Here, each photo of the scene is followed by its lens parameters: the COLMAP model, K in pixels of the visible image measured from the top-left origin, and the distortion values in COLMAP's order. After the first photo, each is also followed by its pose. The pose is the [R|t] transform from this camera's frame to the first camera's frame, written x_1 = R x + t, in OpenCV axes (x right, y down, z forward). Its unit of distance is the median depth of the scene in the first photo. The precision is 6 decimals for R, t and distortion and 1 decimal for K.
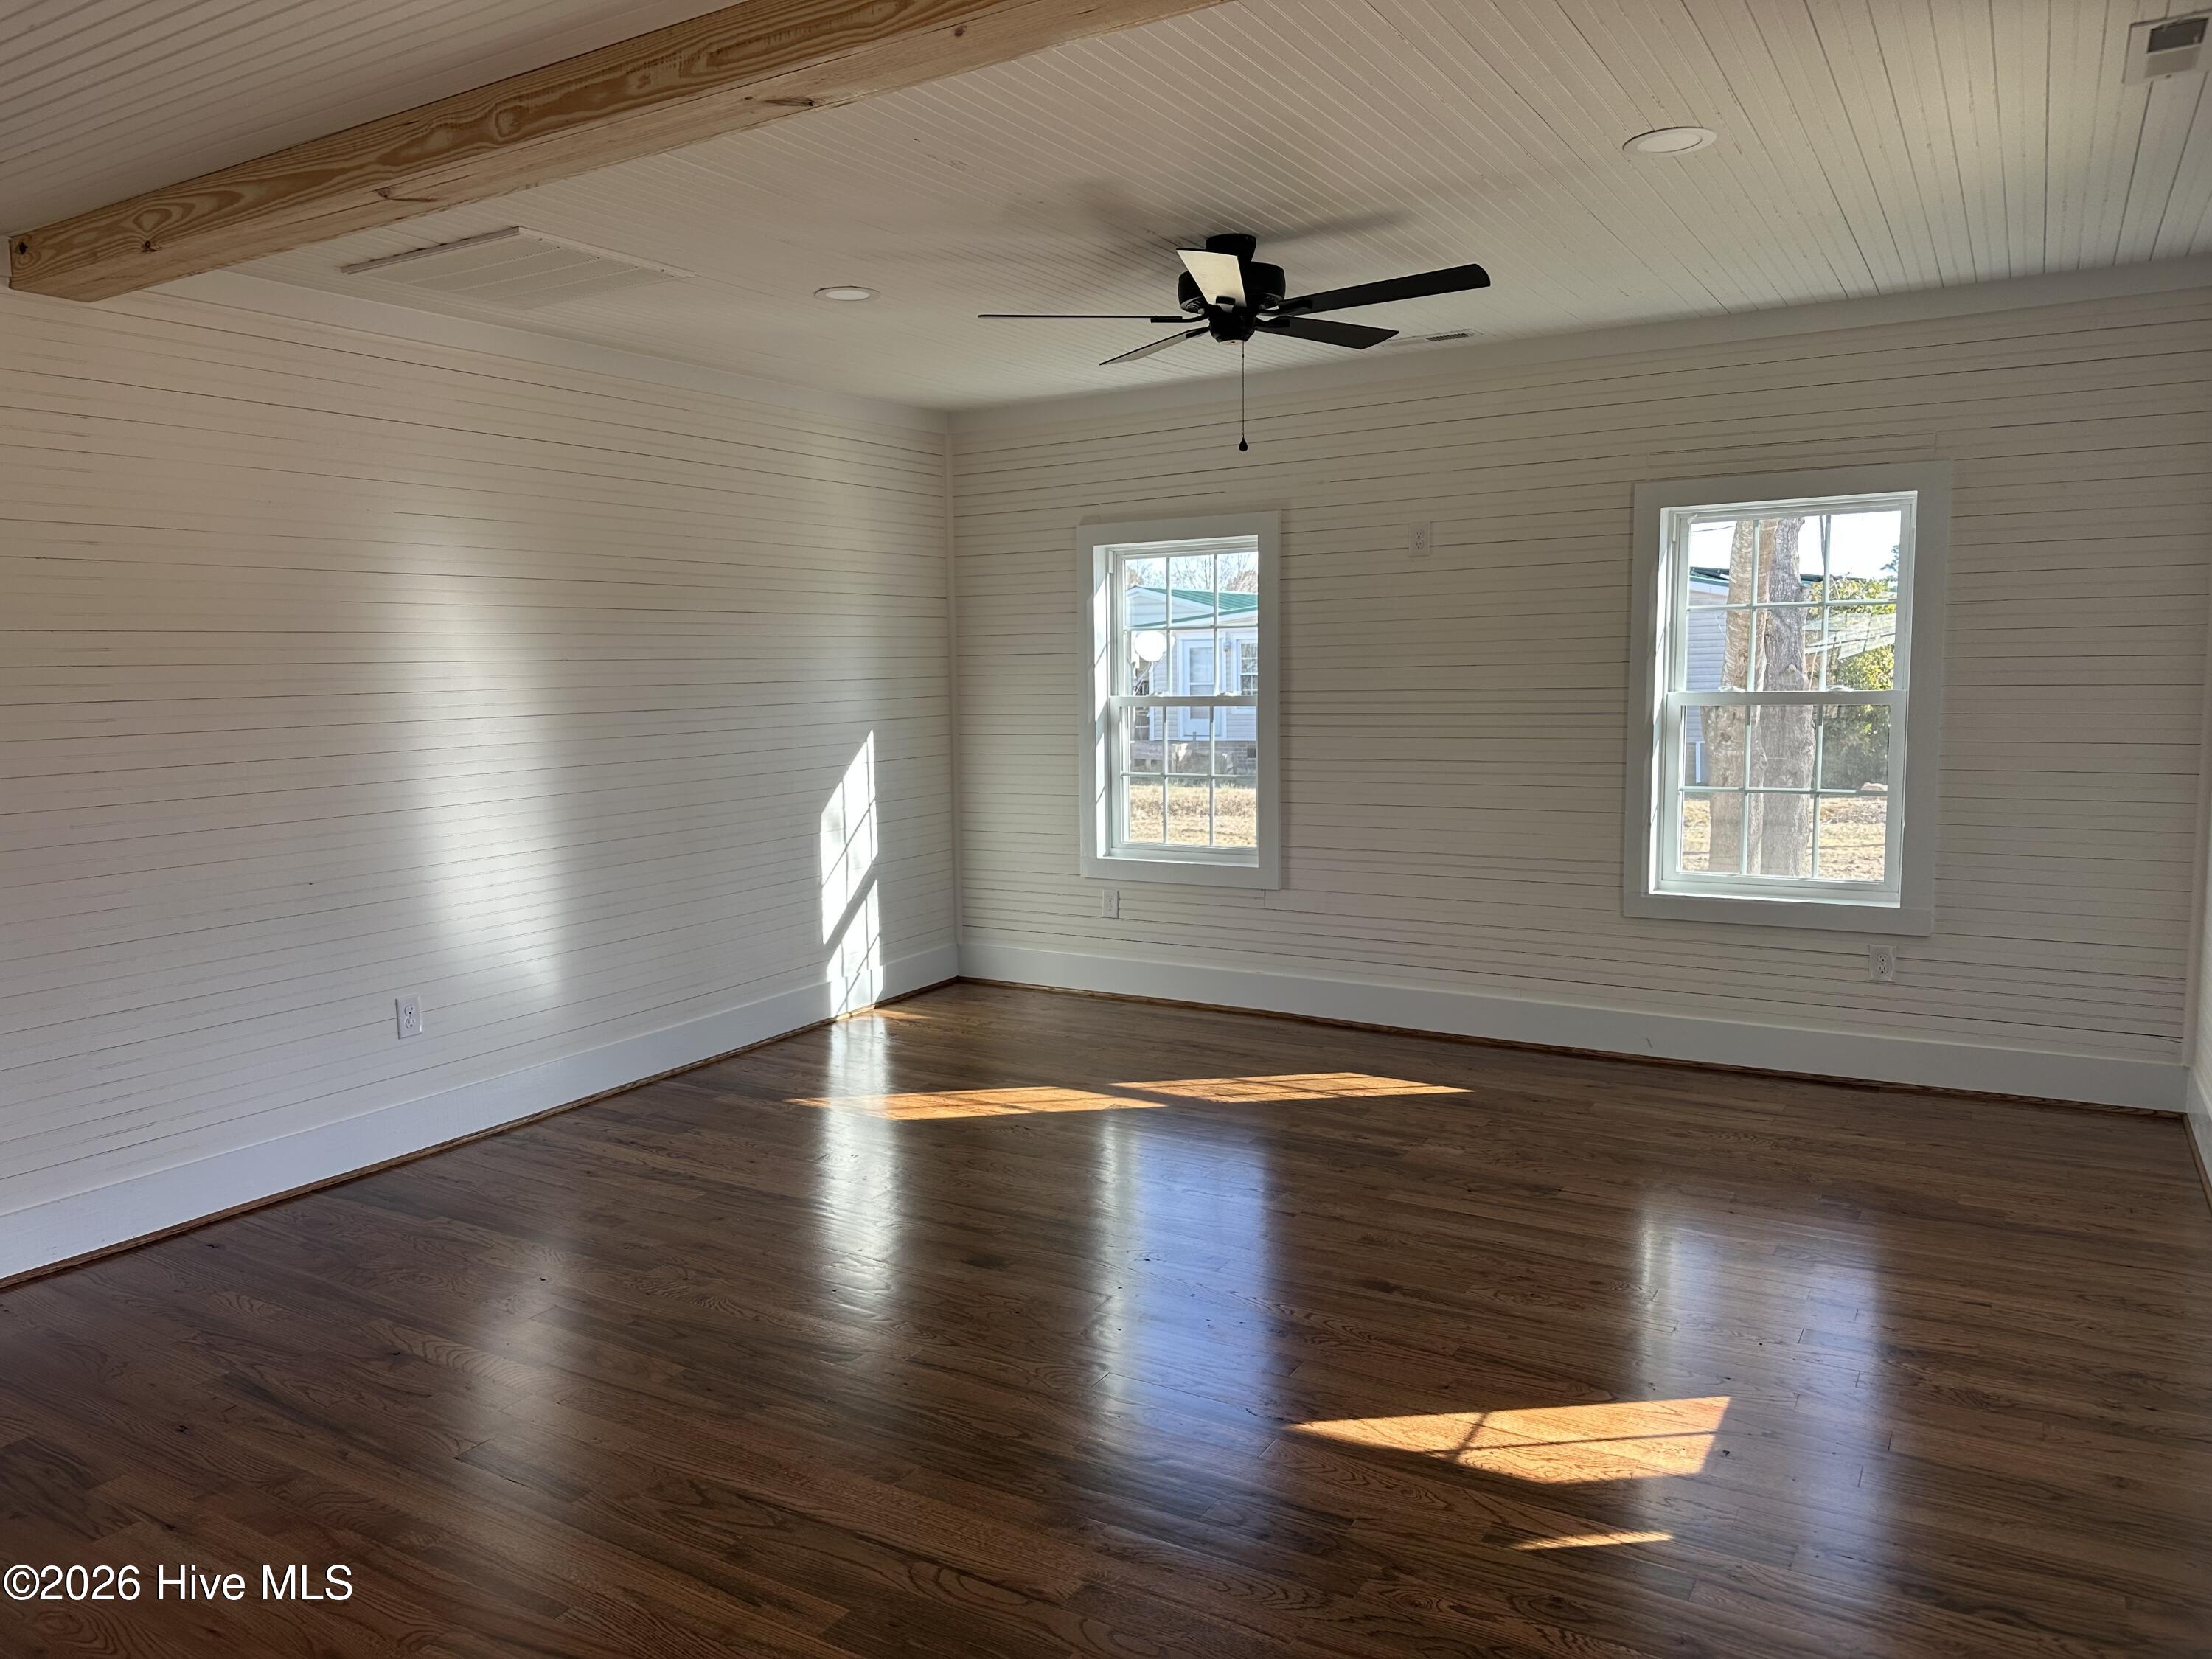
lens RADIAL K [[1600.2, 0, 1106.0], [0, 1600.2, 829.5], [0, 0, 1]] dist [0.040894, -0.049472]
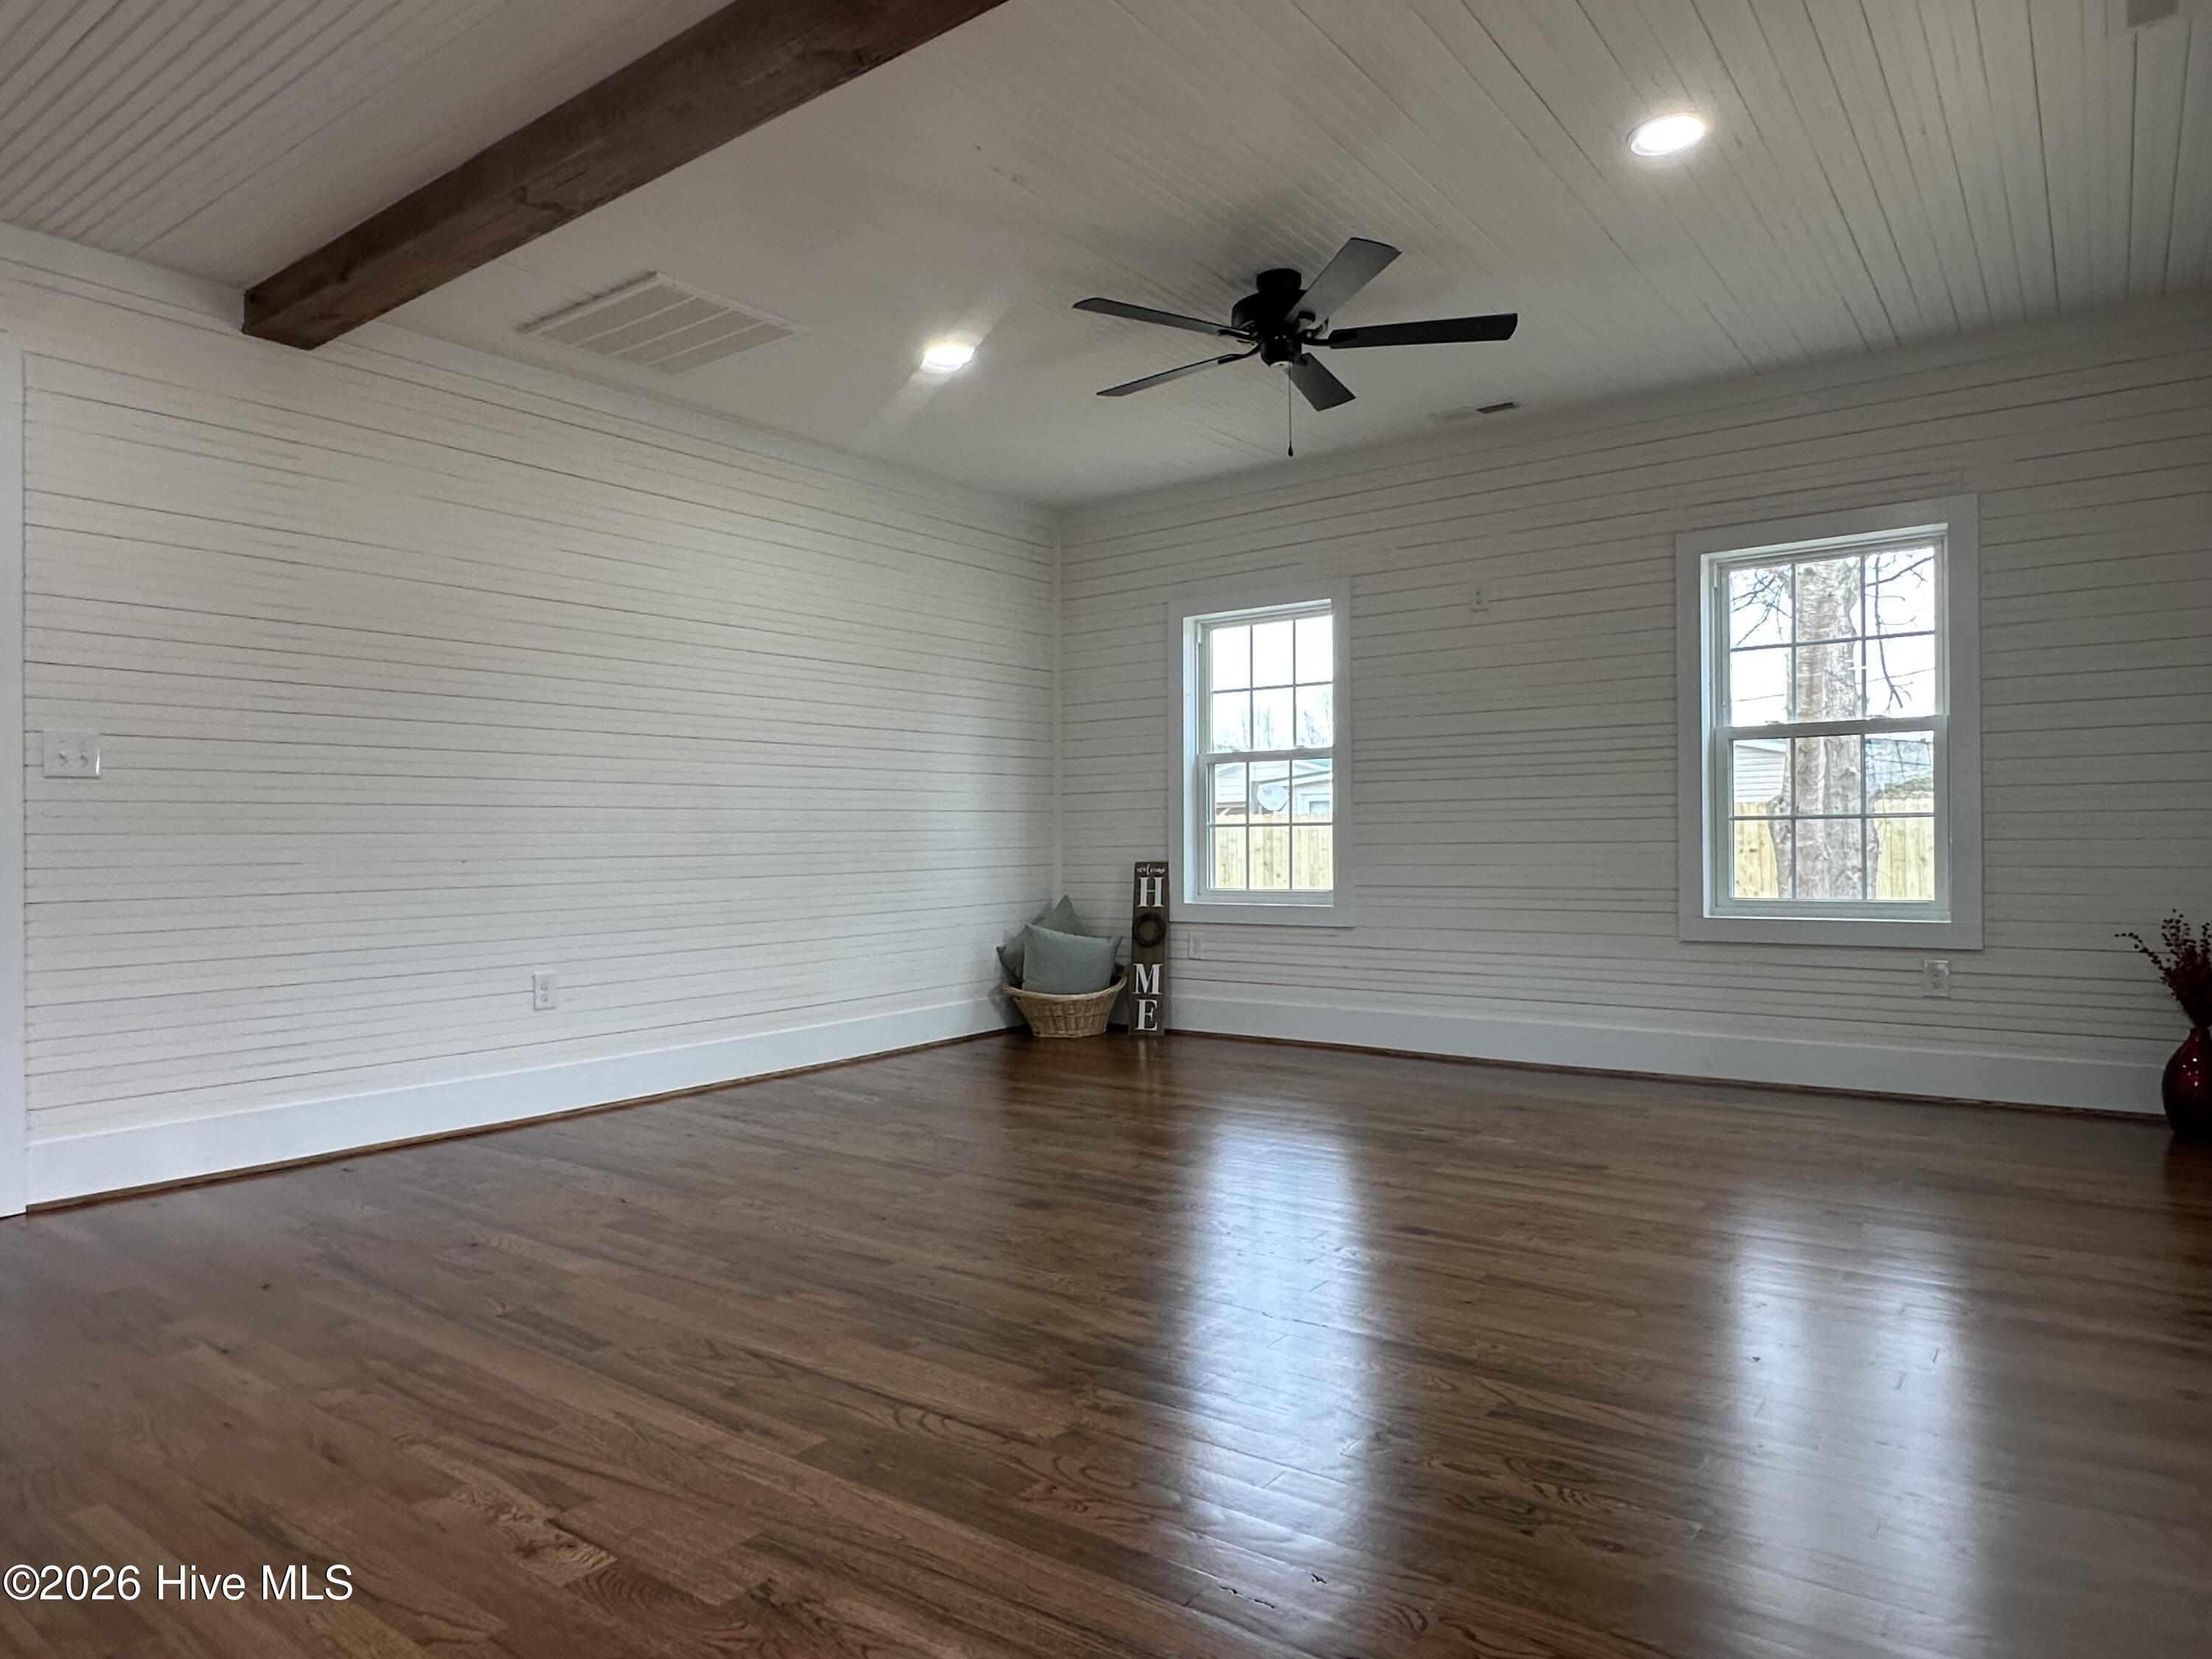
lens RADIAL K [[1412.6, 0, 1106.0], [0, 1412.6, 829.5], [0, 0, 1]] dist [-0.007215, -0.000255]
pose [[0.995155, 0.007007, -0.098068, 0.071897], [-0.018048, 0.993527, -0.112150, 0.156613], [0.096647, 0.113377, 0.988840, 0.086614]]
